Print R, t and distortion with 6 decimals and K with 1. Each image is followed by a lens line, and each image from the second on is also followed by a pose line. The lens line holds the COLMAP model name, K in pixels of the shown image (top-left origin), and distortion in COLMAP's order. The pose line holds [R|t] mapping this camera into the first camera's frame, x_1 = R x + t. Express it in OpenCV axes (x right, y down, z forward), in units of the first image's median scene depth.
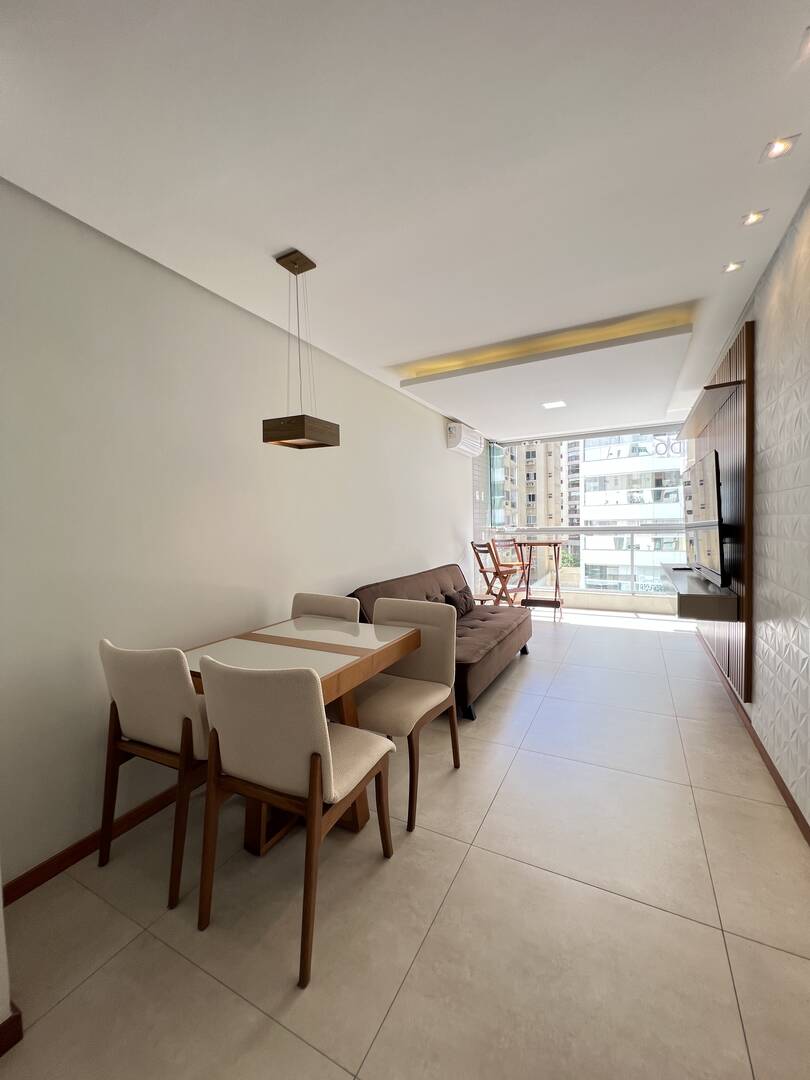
lens RADIAL K [[434.2, 0, 402.5], [0, 434.2, 538.4], [0, 0, 1]] dist [-0.004638, 0.000167]
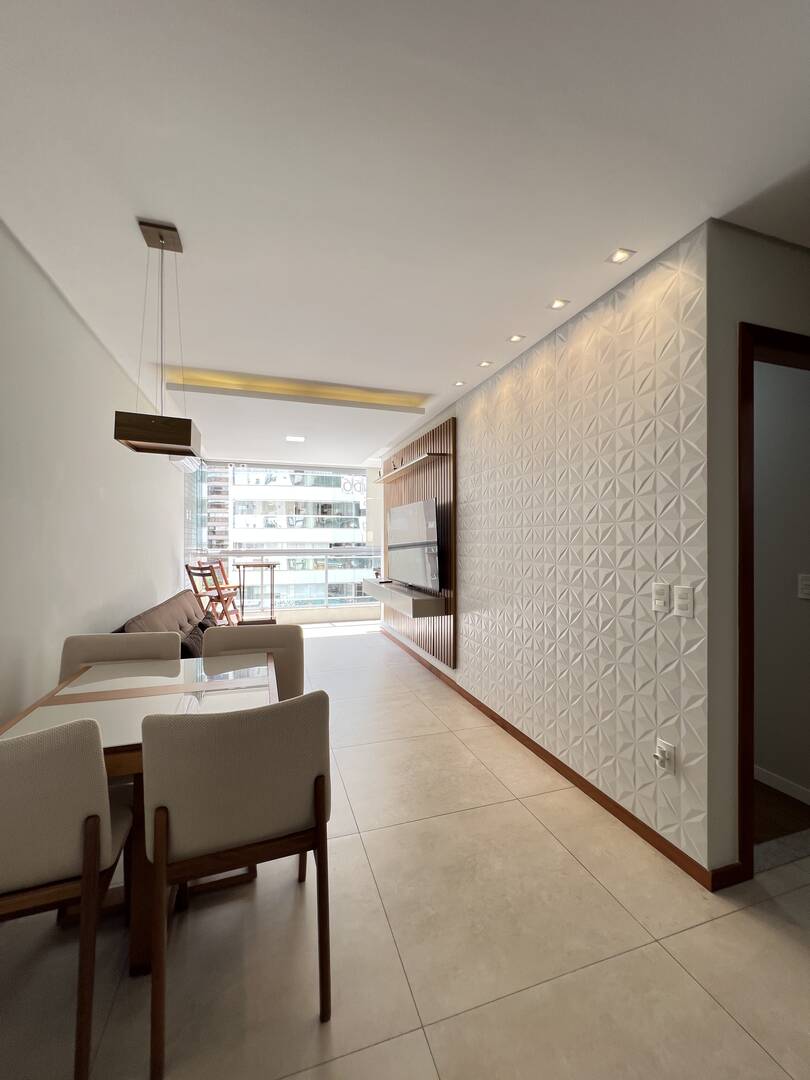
lens RADIAL K [[434.2, 0, 401.5], [0, 434.2, 539.0], [0, 0, 1]] dist [-0.004638, 0.000167]
pose [[0.695622, 0.025676, 0.717949, -0.262956], [0.009168, 0.998962, -0.044609, -0.001784], [-0.718349, 0.037613, 0.694665, 0.048788]]
